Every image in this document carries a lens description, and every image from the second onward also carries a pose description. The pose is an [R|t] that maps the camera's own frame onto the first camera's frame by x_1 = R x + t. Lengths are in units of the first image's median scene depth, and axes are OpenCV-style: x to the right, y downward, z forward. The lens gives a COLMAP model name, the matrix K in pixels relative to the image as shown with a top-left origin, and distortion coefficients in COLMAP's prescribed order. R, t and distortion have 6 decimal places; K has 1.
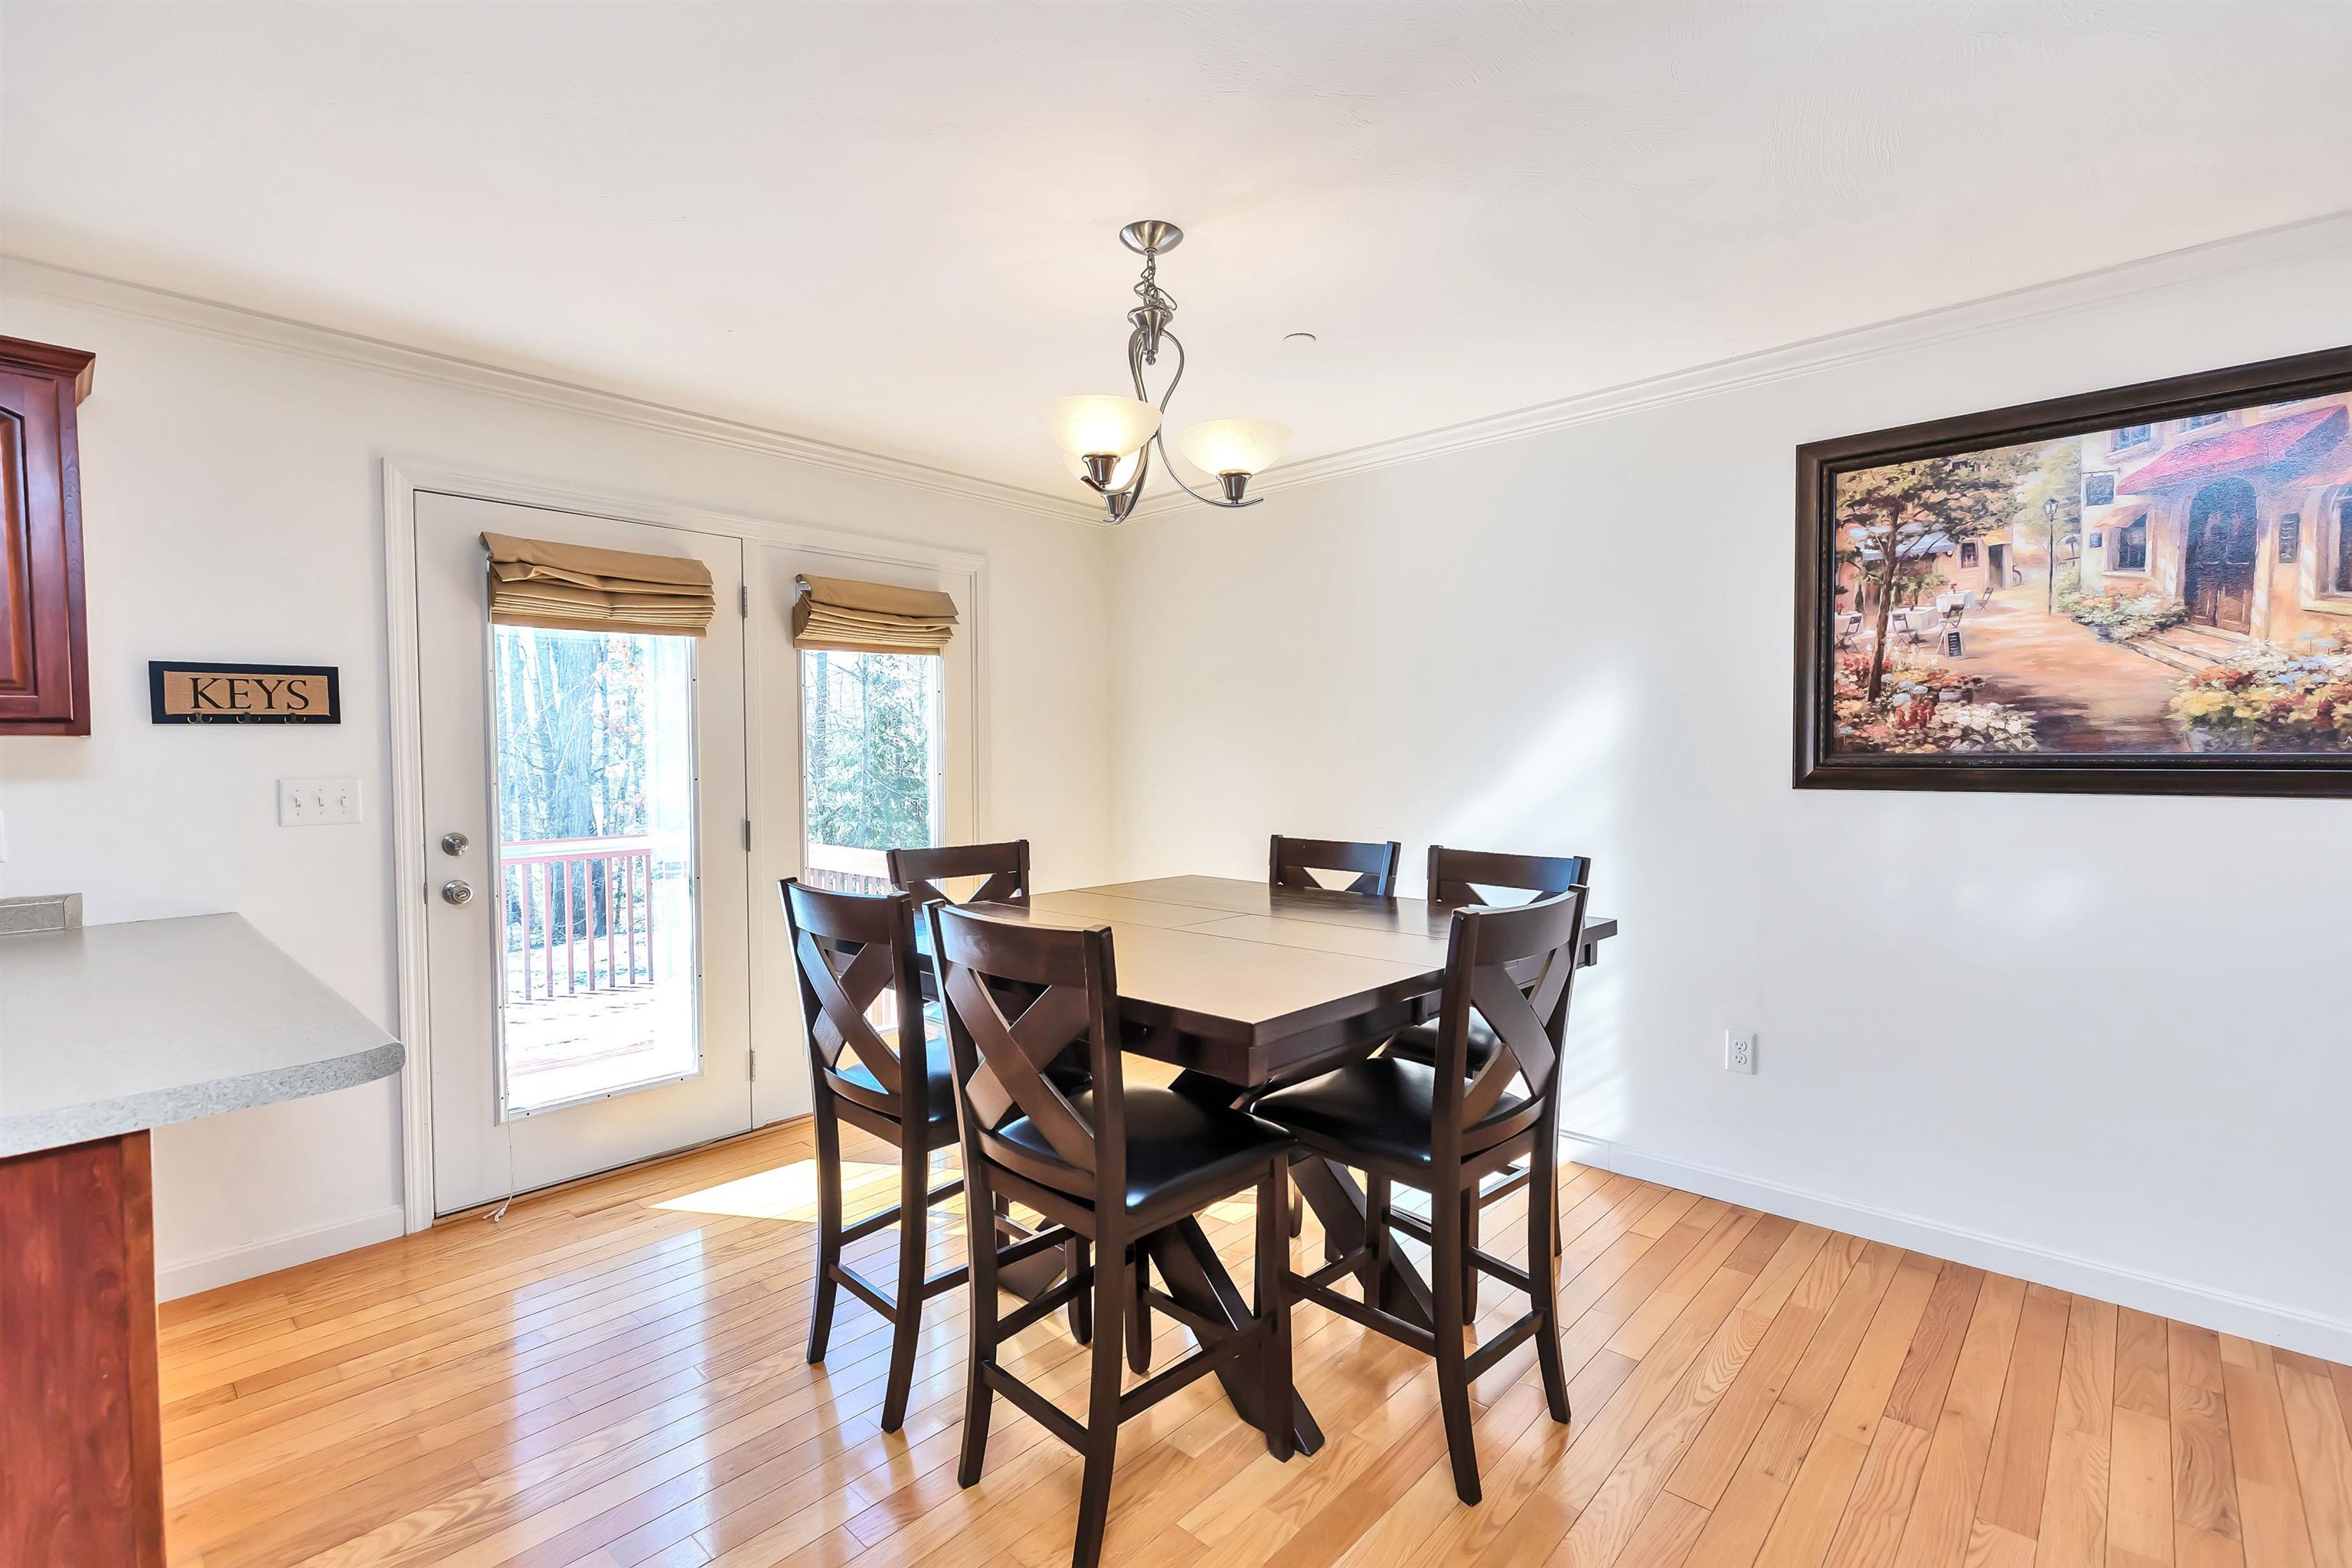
lens RADIAL K [[1081.5, 0, 1171.3], [0, 1081.5, 787.3], [0, 0, 1]] dist [0.005690, -0.002551]
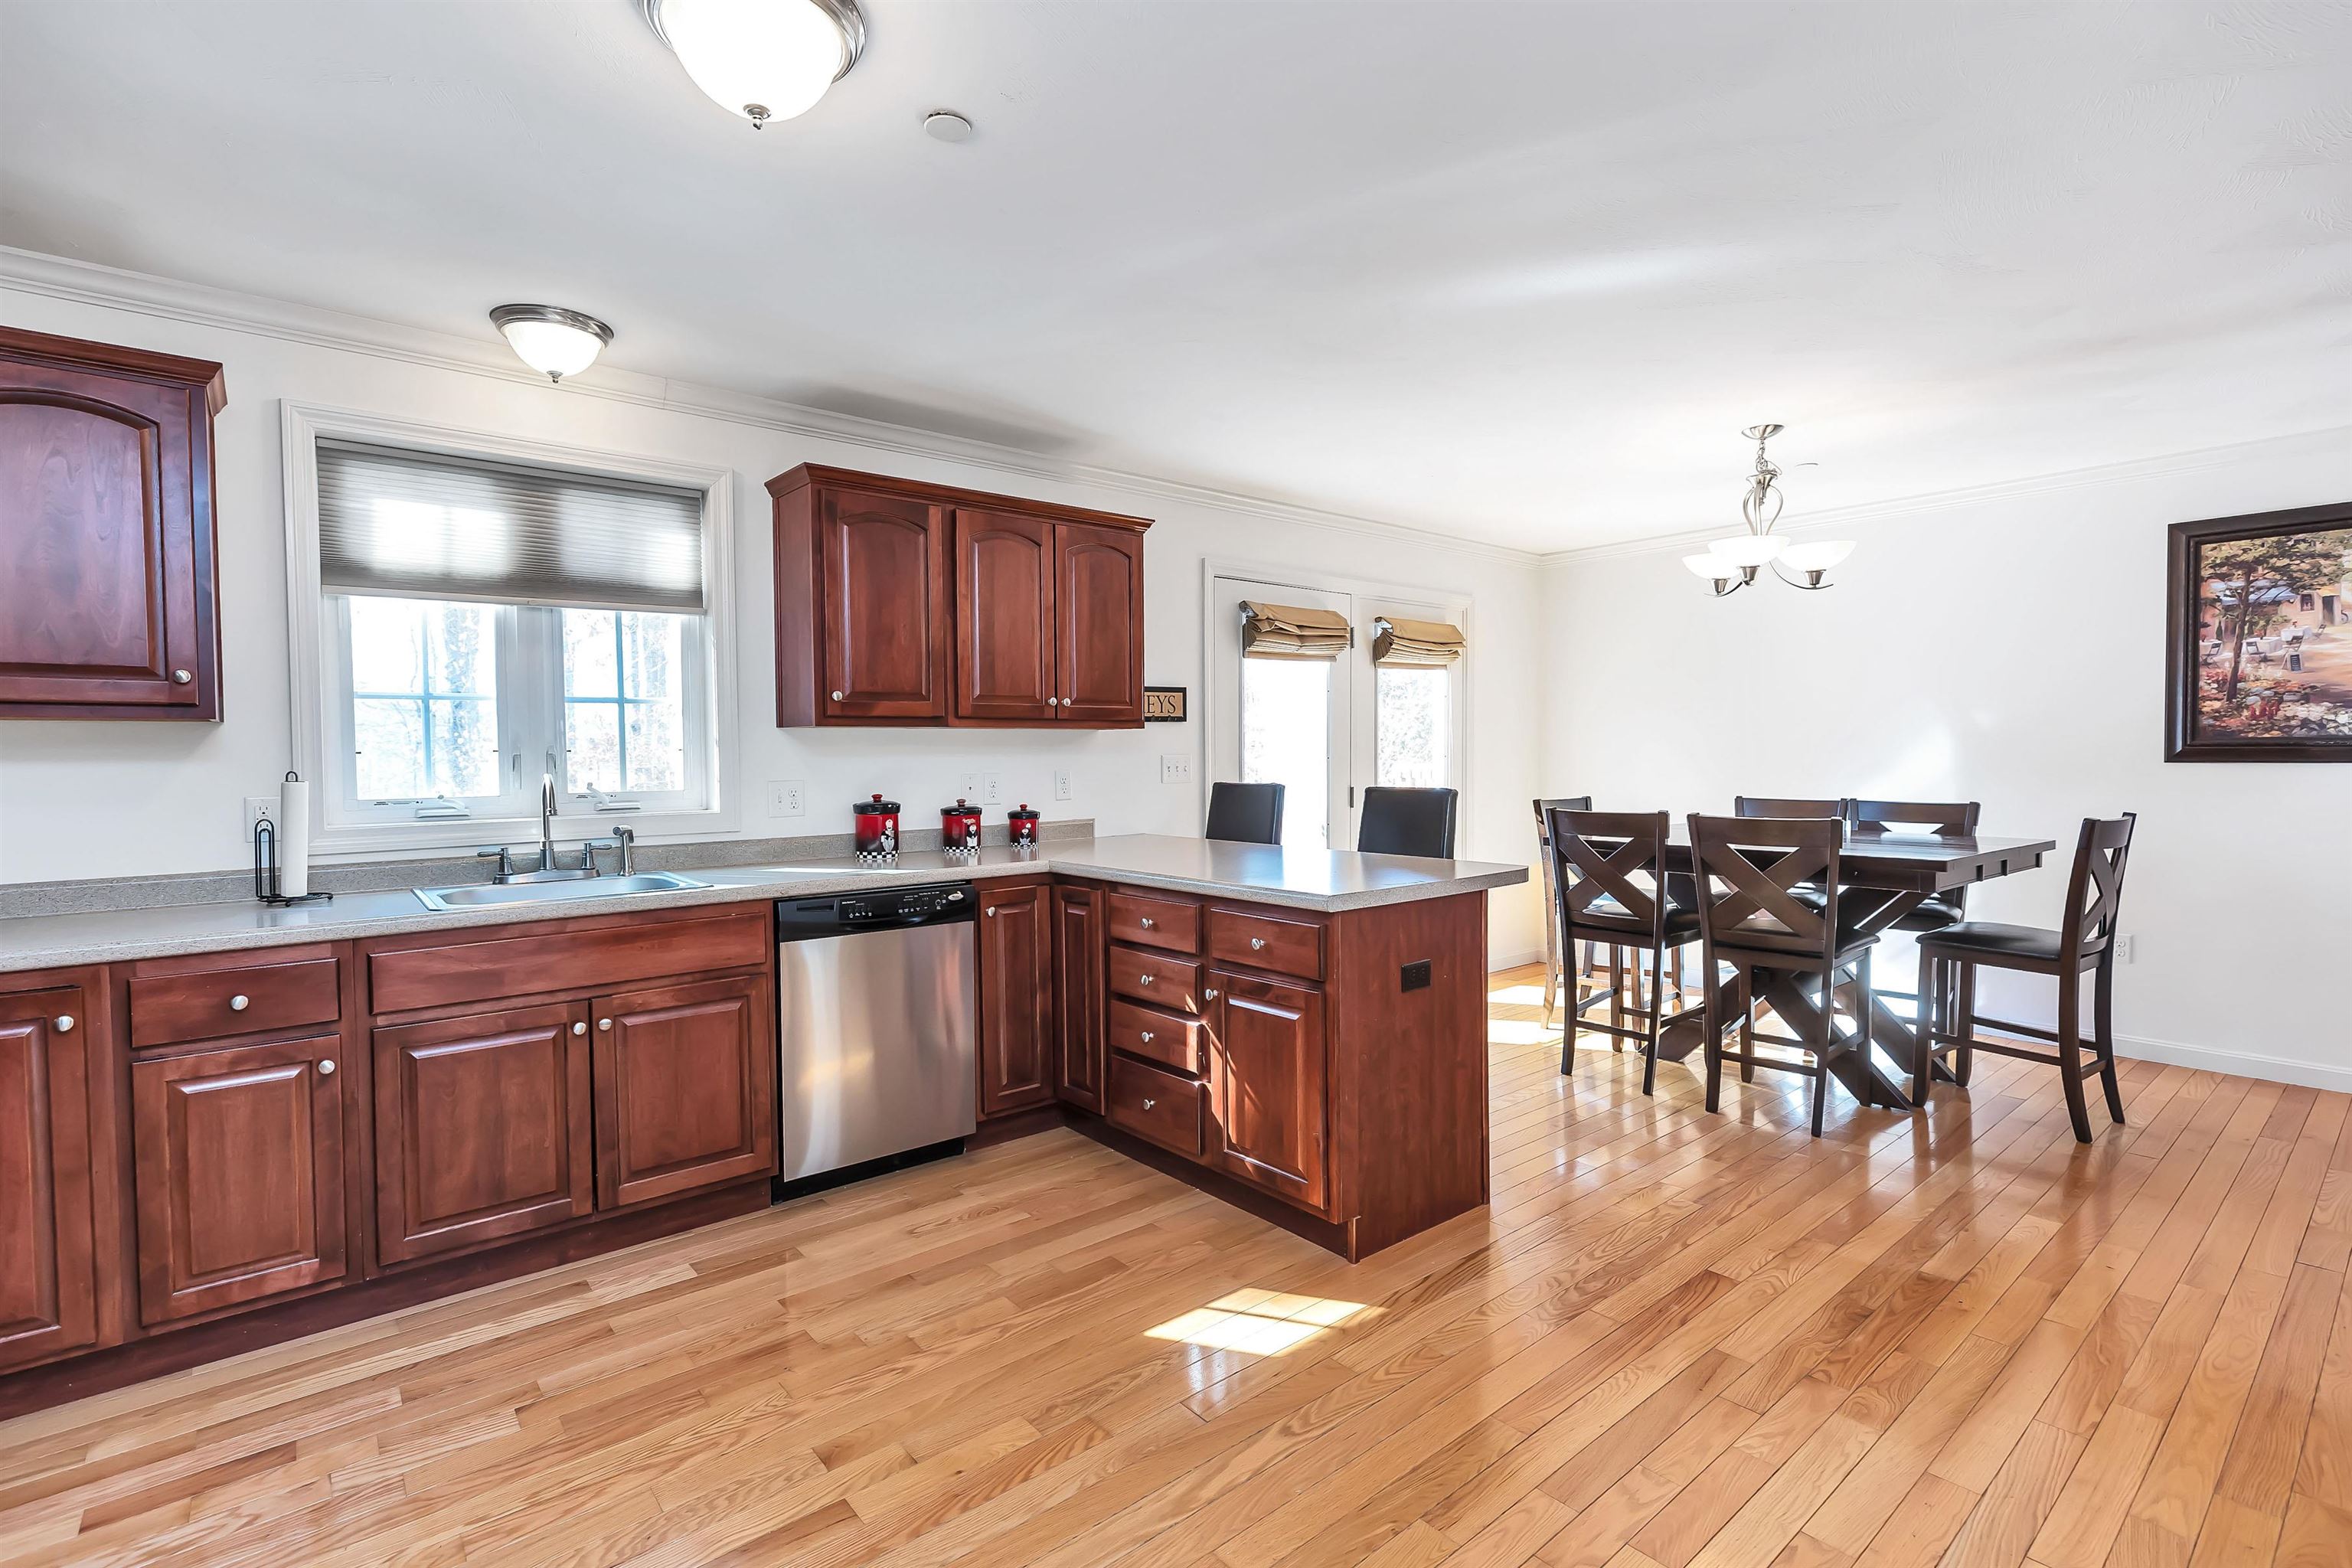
lens RADIAL K [[1081.5, 0, 1182.6], [0, 1081.5, 776.1], [0, 0, 1]] dist [0.005690, -0.002551]
pose [[0.990828, 0.002468, -0.135105, -0.557317], [-0.002752, 0.999994, -0.001916, 0.027946], [0.135100, 0.002270, 0.990829, -0.642641]]
